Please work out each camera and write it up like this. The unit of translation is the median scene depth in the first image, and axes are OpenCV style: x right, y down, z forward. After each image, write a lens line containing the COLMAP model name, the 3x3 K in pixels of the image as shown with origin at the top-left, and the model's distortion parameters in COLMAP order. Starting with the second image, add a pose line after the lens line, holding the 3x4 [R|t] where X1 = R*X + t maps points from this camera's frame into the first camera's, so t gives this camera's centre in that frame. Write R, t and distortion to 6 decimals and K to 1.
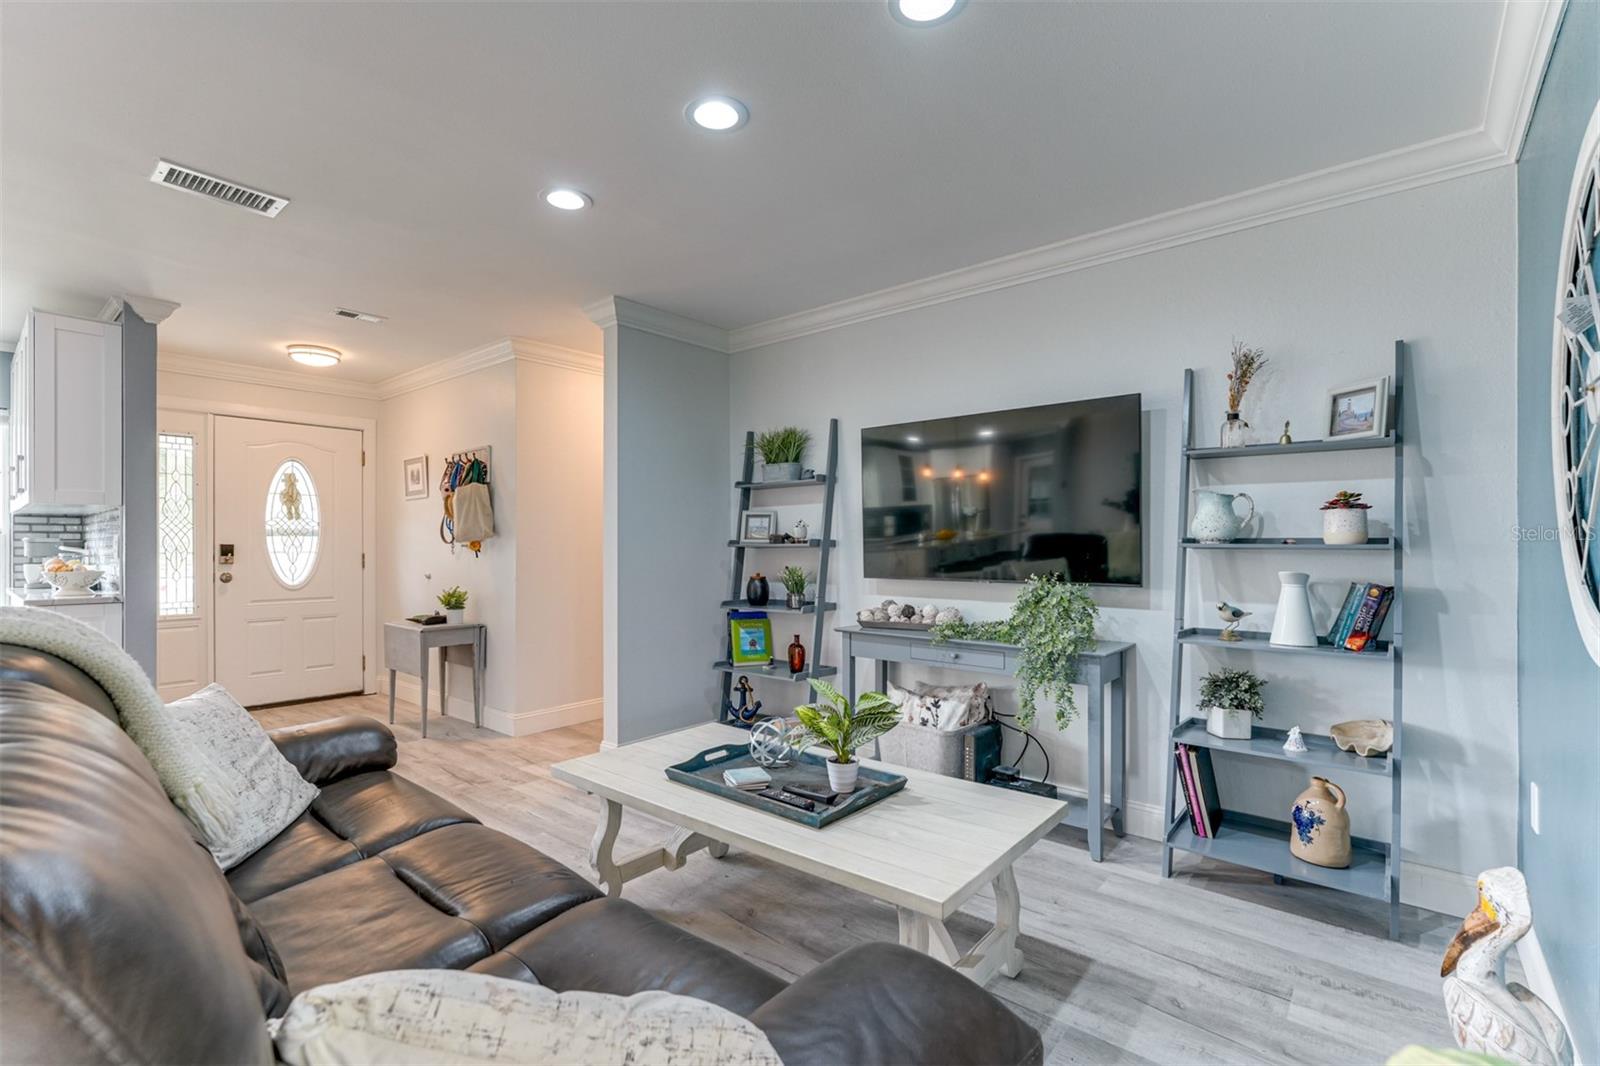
lens RADIAL K [[713.2, 0, 798.7], [0, 713.2, 538.9], [0, 0, 1]] dist [-0.000781, 0.000409]
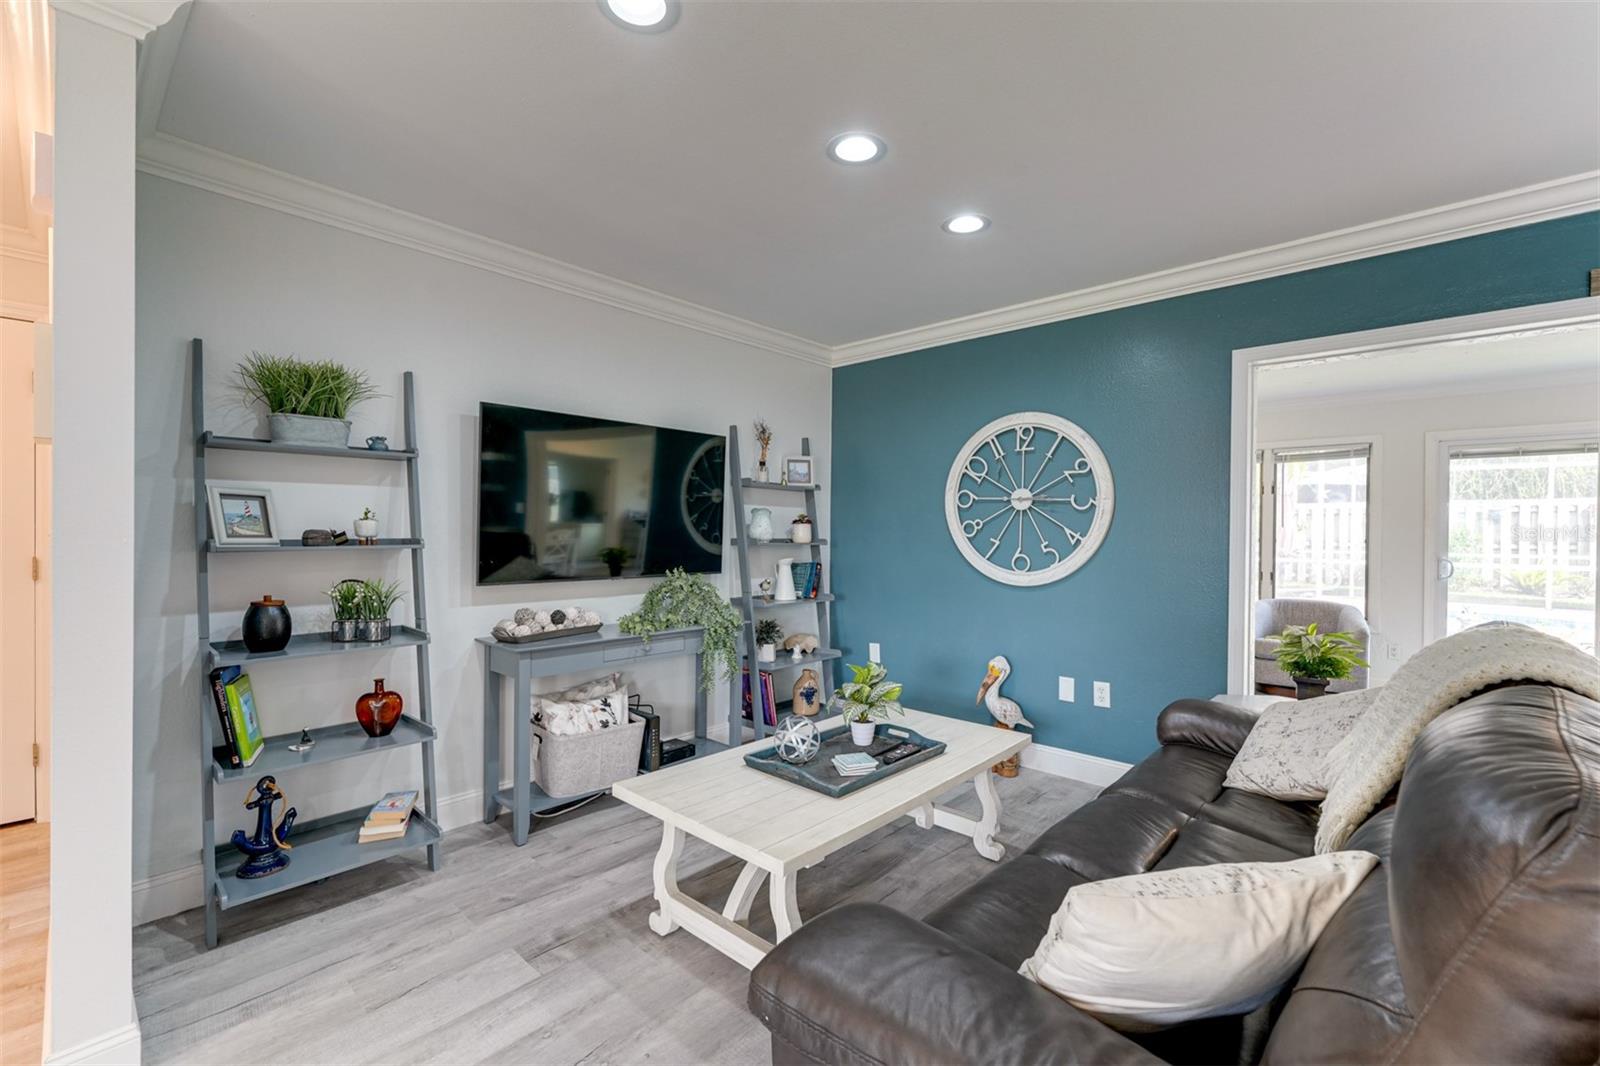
lens RADIAL K [[687.1, 0, 808.2], [0, 687.1, 541.4], [0, 0, 1]] dist [-0.000273, 0.001021]
pose [[0.040982, -0.014802, 0.999050, -0.611043], [-0.019402, 0.999690, 0.015607, -0.014210], [-0.998971, -0.020023, 0.040683, 0.543497]]
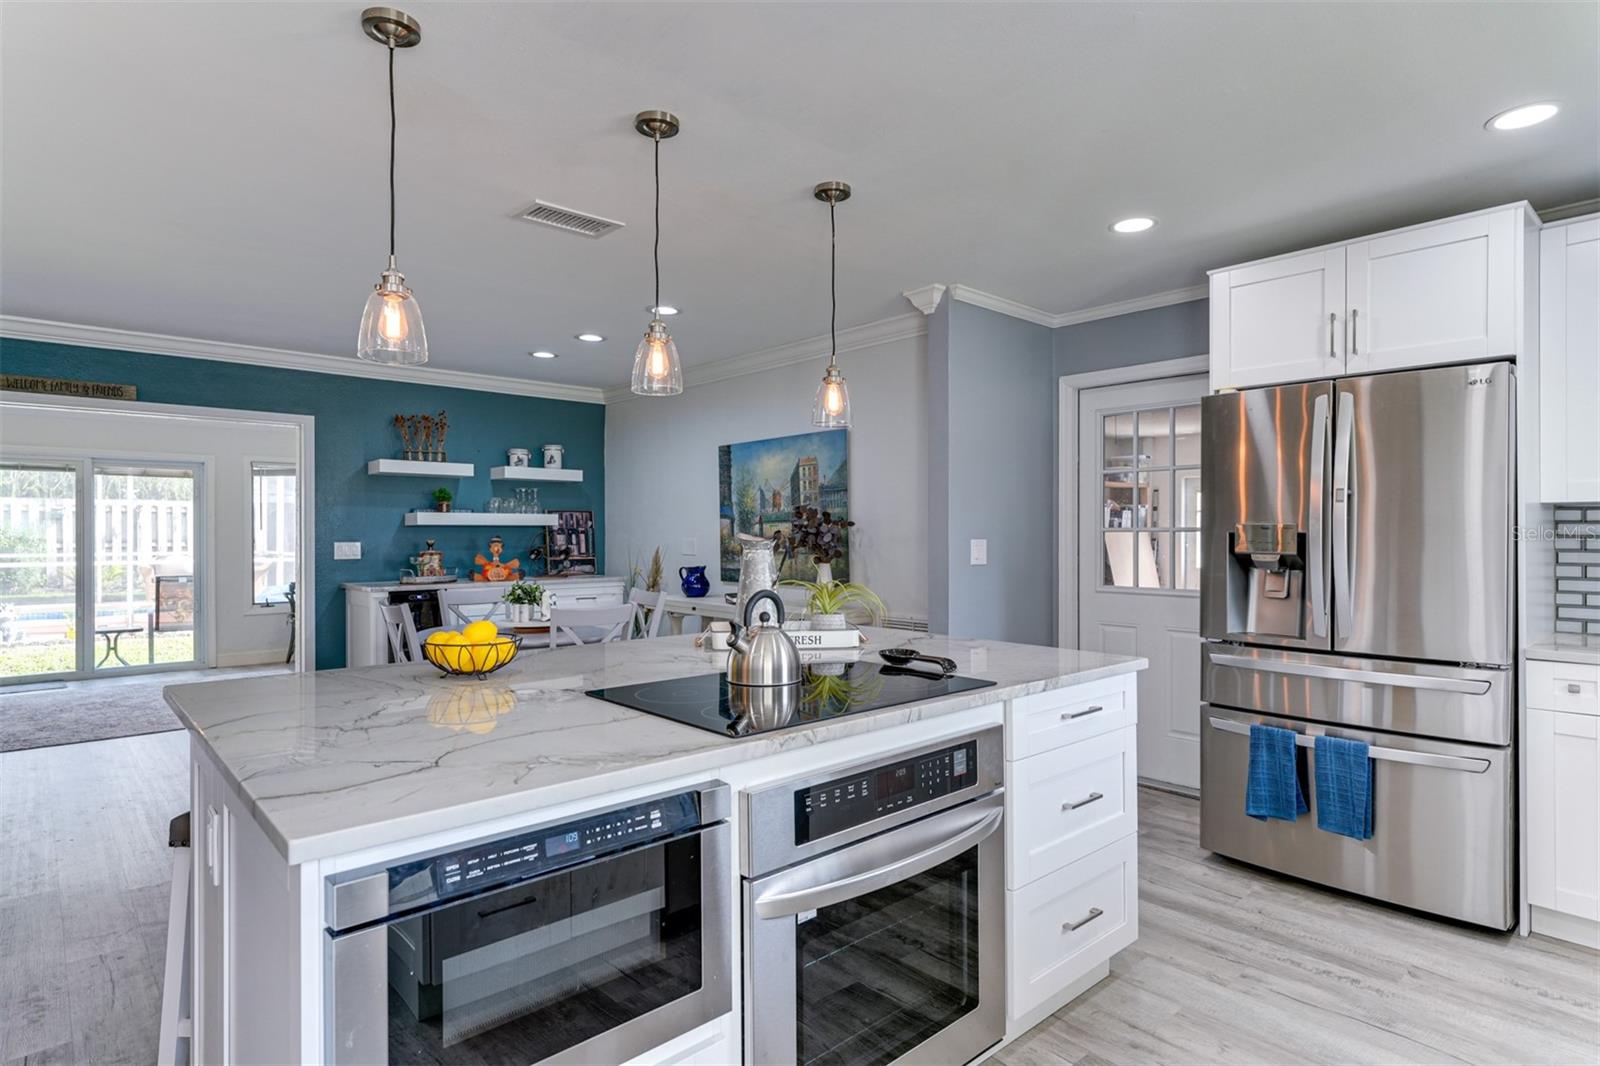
lens RADIAL K [[844.0, 0, 799.4], [0, 844.0, 534.2], [0, 0, 1]] dist [0.000071, 0.000094]
pose [[-0.990640, 0.002581, 0.136475, -1.237294], [0.001410, 0.999961, -0.008676, -0.018413], [-0.136492, -0.008403, -0.990605, 0.889269]]
